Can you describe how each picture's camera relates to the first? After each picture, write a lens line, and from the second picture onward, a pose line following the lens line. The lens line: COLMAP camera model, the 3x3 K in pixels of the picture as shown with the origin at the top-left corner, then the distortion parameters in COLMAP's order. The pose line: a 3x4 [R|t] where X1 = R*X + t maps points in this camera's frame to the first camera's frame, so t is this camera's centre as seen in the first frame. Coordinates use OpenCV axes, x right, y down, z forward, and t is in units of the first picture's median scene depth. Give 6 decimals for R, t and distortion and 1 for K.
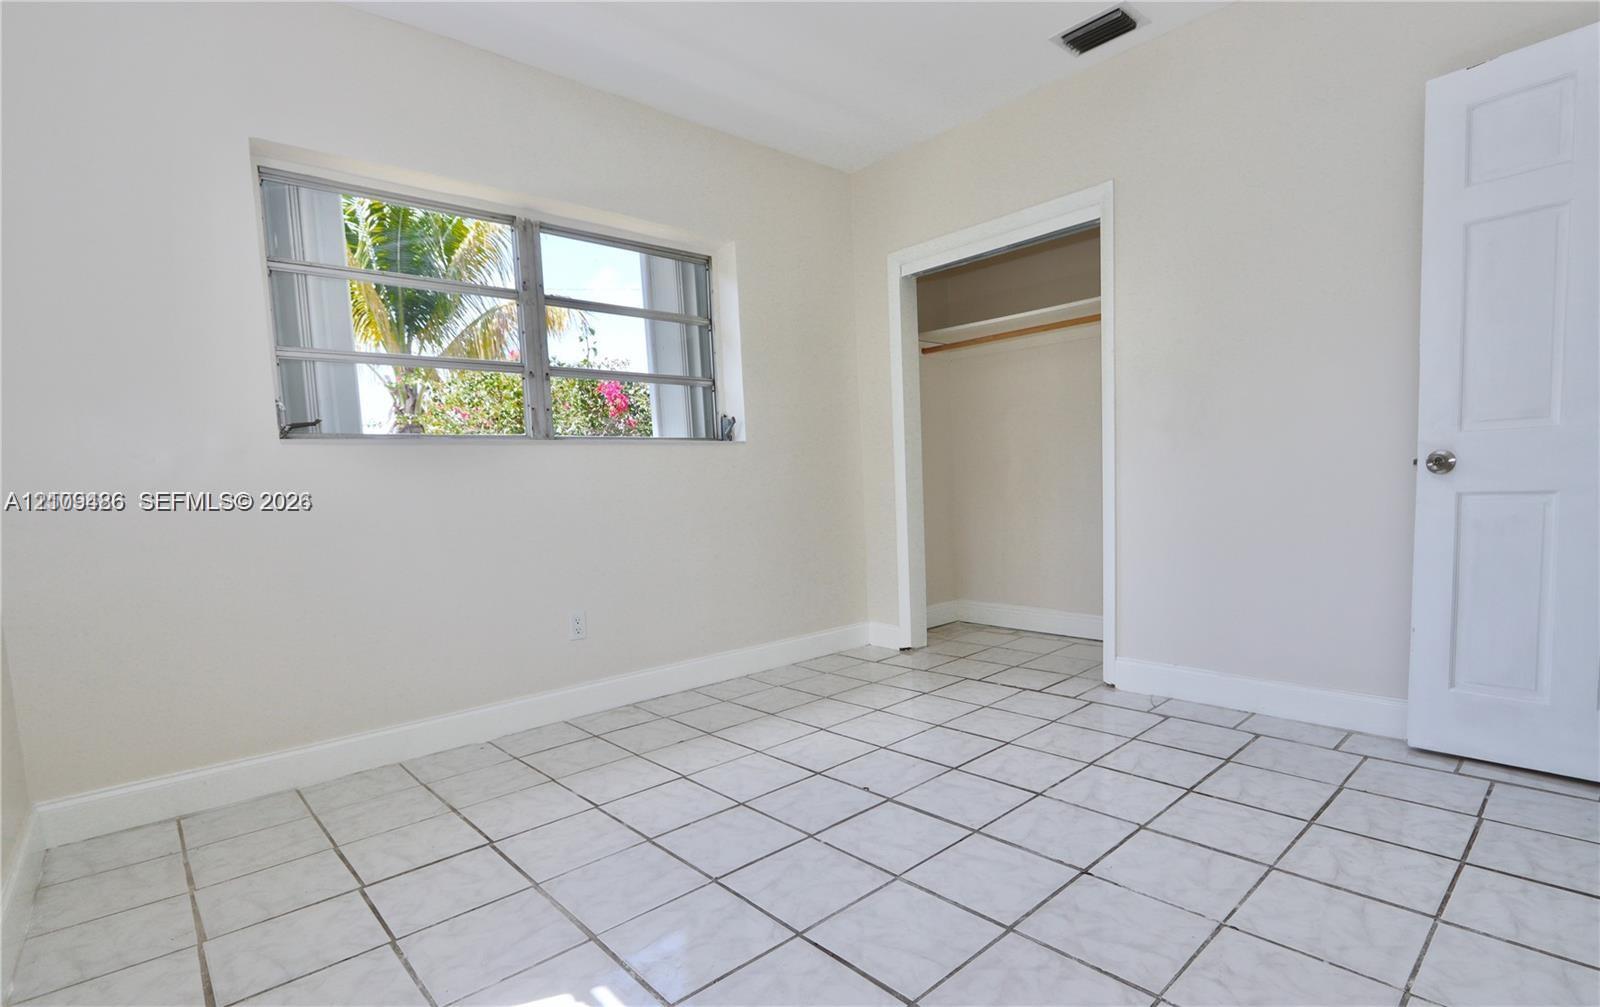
lens RADIAL K [[766.0, 0, 802.2], [0, 766.0, 551.8], [0, 0, 1]] dist [-0.001494, -0.000004]
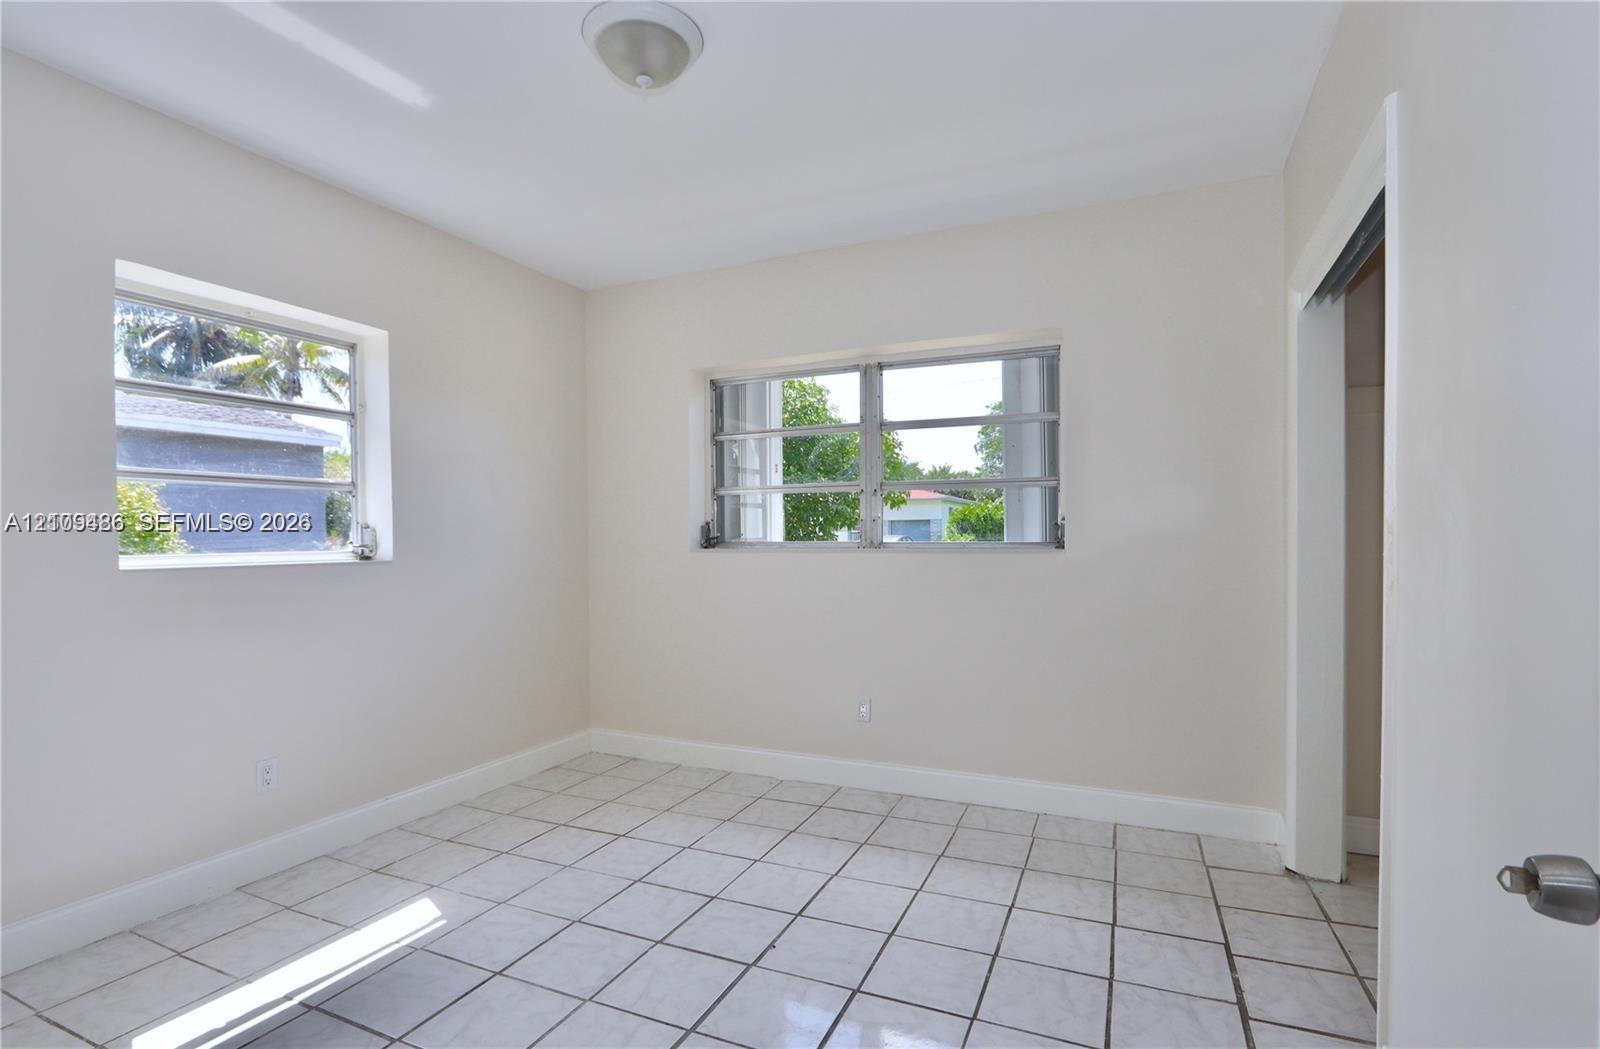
lens RADIAL K [[743.0, 0, 803.6], [0, 743.0, 550.7], [0, 0, 1]] dist [-0.005776, -0.000054]
pose [[0.408007, 0.053320, -0.911421, 0.697687], [-0.088872, 0.995872, 0.018476, -0.158264], [0.908643, 0.073462, 0.411061, 0.461871]]
